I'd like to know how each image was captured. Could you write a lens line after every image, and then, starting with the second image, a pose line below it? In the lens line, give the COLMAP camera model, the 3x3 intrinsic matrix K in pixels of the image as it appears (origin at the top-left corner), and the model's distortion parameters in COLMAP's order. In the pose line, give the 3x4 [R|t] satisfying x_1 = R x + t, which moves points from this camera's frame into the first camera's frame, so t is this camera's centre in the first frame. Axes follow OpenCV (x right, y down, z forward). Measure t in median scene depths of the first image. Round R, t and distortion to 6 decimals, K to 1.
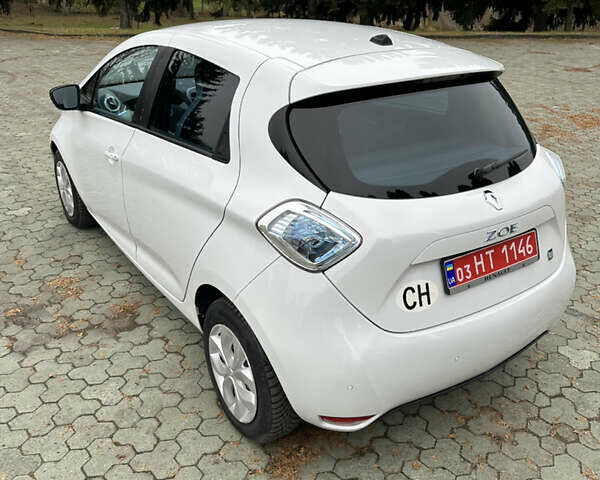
lens RADIAL K [[555.9, 0, 302.4], [0, 555.9, 239.3], [0, 0, 1]] dist [0.078249, -0.135356]
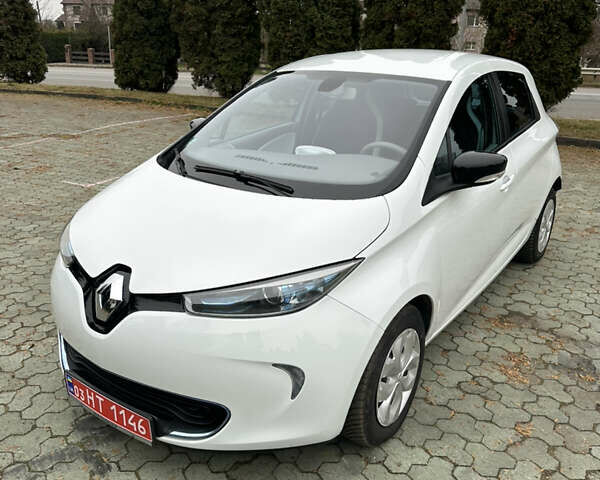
lens RADIAL K [[563.0, 0, 298.5], [0, 563.0, 241.5], [0, 0, 1]] dist [0.011009, -0.013958]
pose [[-0.337316, -0.331273, 0.881179, -1.324465], [0.388490, 0.803632, 0.450835, -0.770324], [-0.857493, 0.494403, -0.142382, 1.739298]]
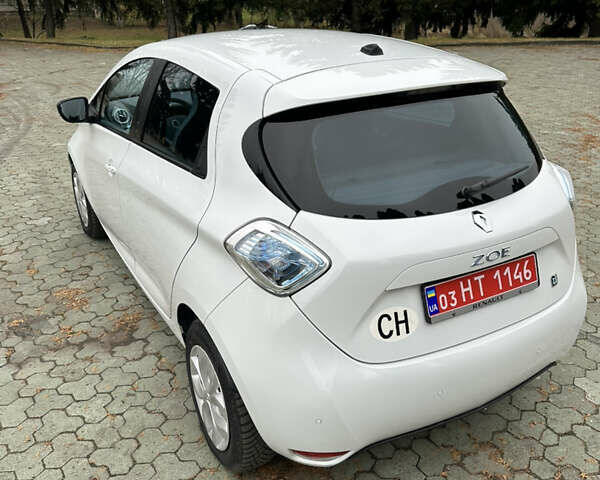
lens RADIAL K [[555.9, 0, 302.4], [0, 555.9, 239.3], [0, 0, 1]] dist [0.078249, -0.135356]
pose [[0.996257, 0.015799, -0.084989, 0.096932], [-0.017055, 0.999756, -0.014063, -0.017551], [0.084746, 0.015459, 0.996283, 0.046628]]
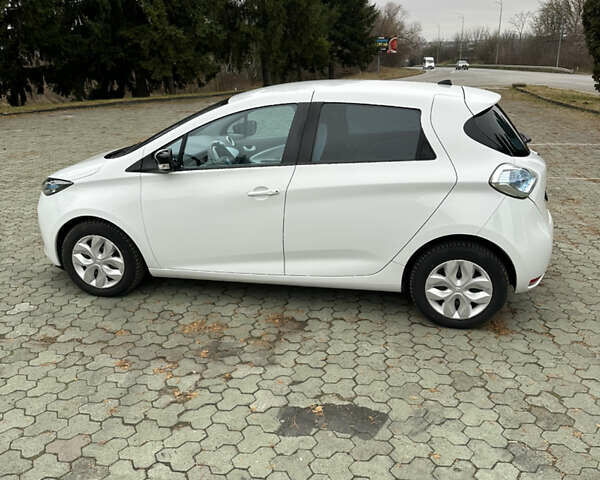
lens RADIAL K [[555.9, 0, 302.4], [0, 555.9, 239.3], [0, 0, 1]] dist [0.078249, -0.135356]
pose [[0.729389, -0.237870, 0.641412, -1.222178], [0.308624, 0.951182, 0.001795, -0.028421], [-0.610526, 0.196646, 0.767195, 0.021840]]
